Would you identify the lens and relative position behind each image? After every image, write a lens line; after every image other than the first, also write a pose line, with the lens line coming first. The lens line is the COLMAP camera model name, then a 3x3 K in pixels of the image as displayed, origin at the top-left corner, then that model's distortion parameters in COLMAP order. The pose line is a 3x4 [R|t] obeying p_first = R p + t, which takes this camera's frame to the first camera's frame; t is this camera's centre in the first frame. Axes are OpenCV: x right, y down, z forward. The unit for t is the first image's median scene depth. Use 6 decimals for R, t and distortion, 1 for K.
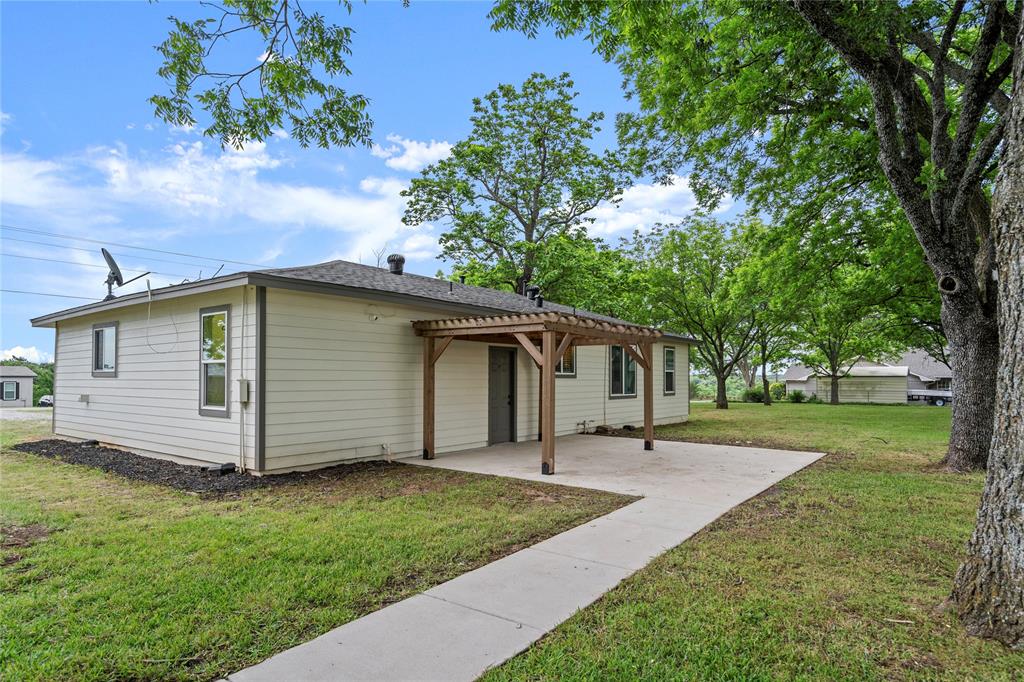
lens RADIAL K [[580.5, 0, 512.0], [0, 580.5, 341.0], [0, 0, 1]] dist [0.010757, 0.001026]
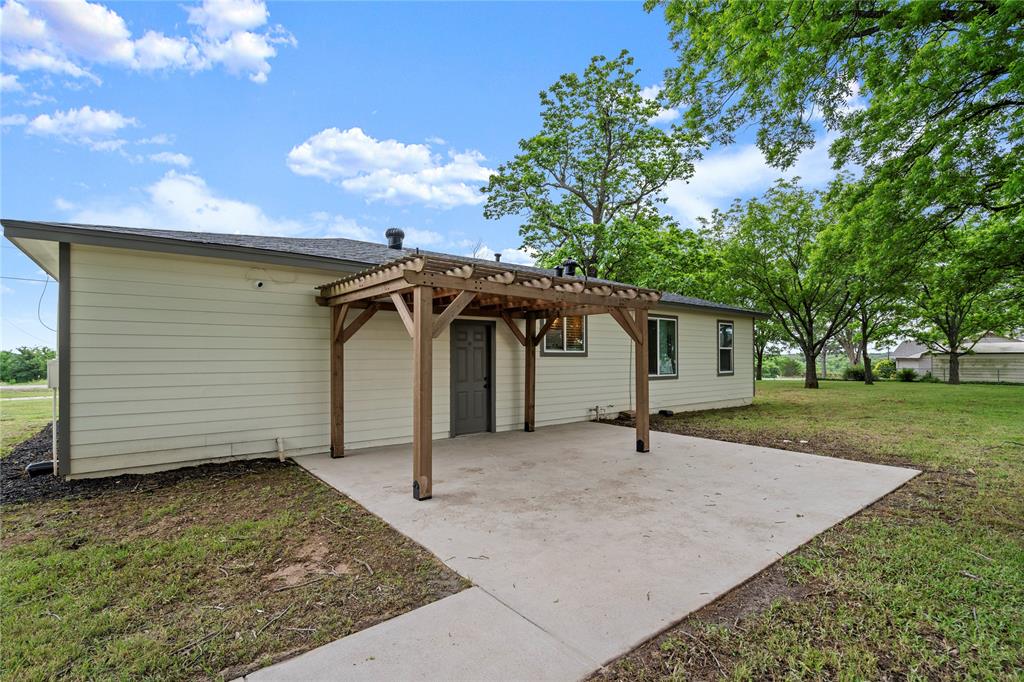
lens RADIAL K [[471.9, 0, 511.8], [0, 471.9, 336.6], [0, 0, 1]] dist [-0.002253, 0.000939]
pose [[0.968175, -0.016061, -0.249758, 0.089187], [0.020900, 0.999642, 0.016733, 0.009965], [0.249399, -0.021420, 0.968164, 0.146684]]
